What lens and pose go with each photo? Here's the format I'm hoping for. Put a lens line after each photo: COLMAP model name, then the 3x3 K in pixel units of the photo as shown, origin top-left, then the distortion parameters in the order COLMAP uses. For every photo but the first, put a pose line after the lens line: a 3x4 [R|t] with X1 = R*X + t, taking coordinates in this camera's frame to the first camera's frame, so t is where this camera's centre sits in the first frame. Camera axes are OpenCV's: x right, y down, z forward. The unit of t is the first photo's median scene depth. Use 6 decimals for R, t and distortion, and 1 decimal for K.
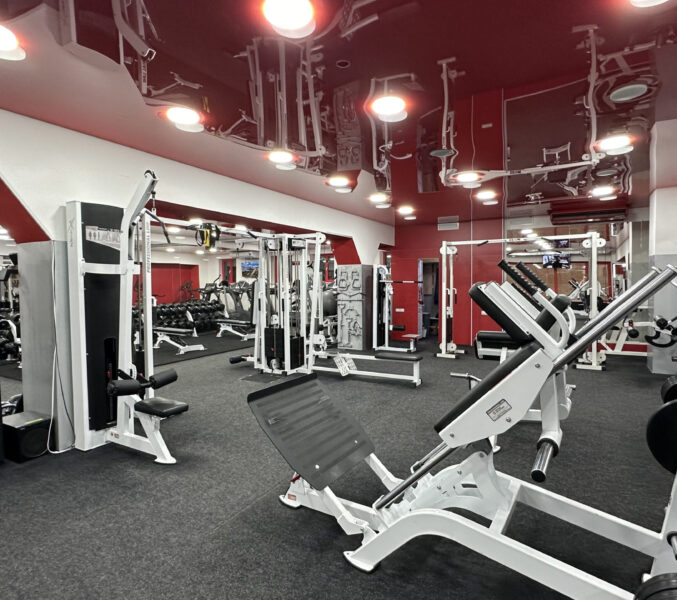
lens RADIAL K [[422.9, 0, 339.9], [0, 422.9, 300.0], [0, 0, 1]] dist [-0.005974, 0.002034]
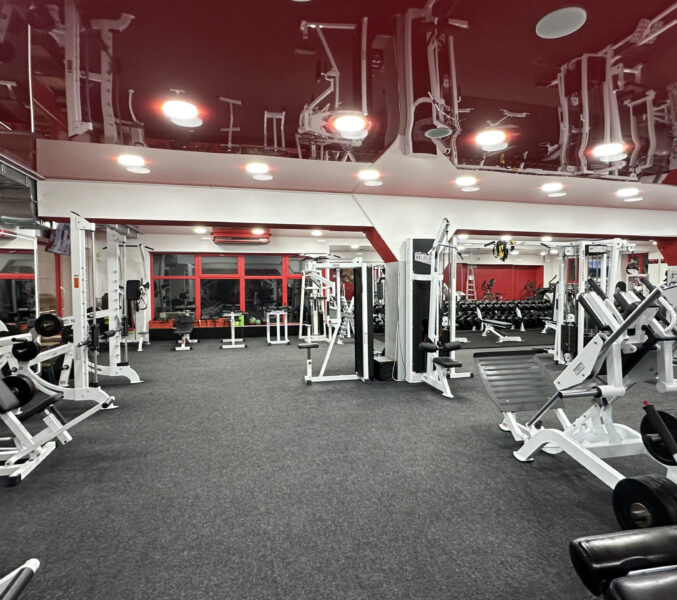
lens RADIAL K [[422.9, 0, 339.1], [0, 422.9, 294.8], [0, 0, 1]] dist [-0.005974, 0.002034]
pose [[0.683337, 0.030051, -0.729484, 0.444574], [-0.034998, 0.999352, 0.008384, -0.005665], [0.729264, 0.019801, 0.683946, -0.397262]]
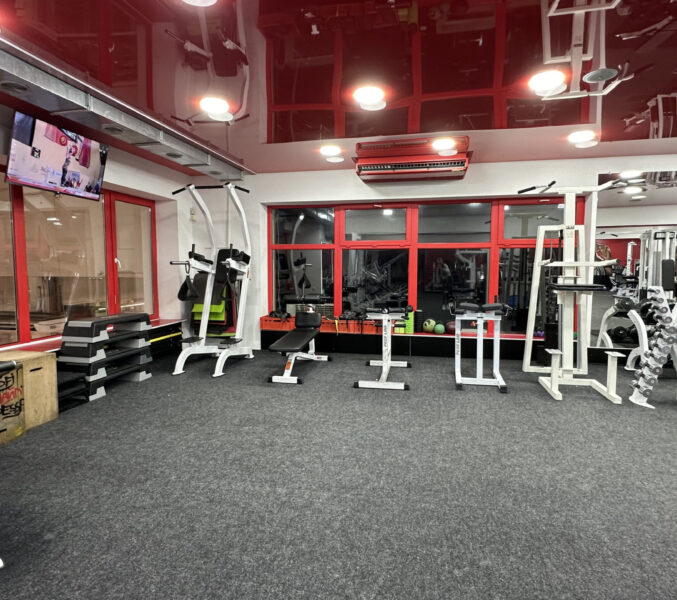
lens RADIAL K [[422.9, 0, 337.3], [0, 422.9, 303.1], [0, 0, 1]] dist [-0.005974, 0.002034]
pose [[0.297618, 0.087988, -0.950622, -0.857550], [-0.047860, 0.995867, 0.077192, 0.032920], [0.953485, 0.022523, 0.300599, 0.471549]]
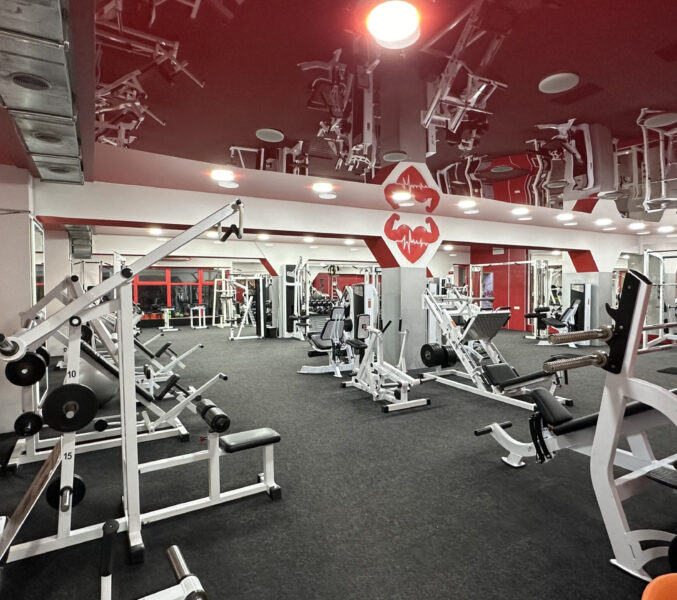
lens RADIAL K [[422.9, 0, 337.2], [0, 422.9, 291.8], [0, 0, 1]] dist [-0.005974, 0.002034]
pose [[0.850131, 0.008675, -0.526499, 1.527899], [-0.022267, 0.999562, -0.019484, 0.046608], [0.526100, 0.028288, 0.849952, -1.669977]]
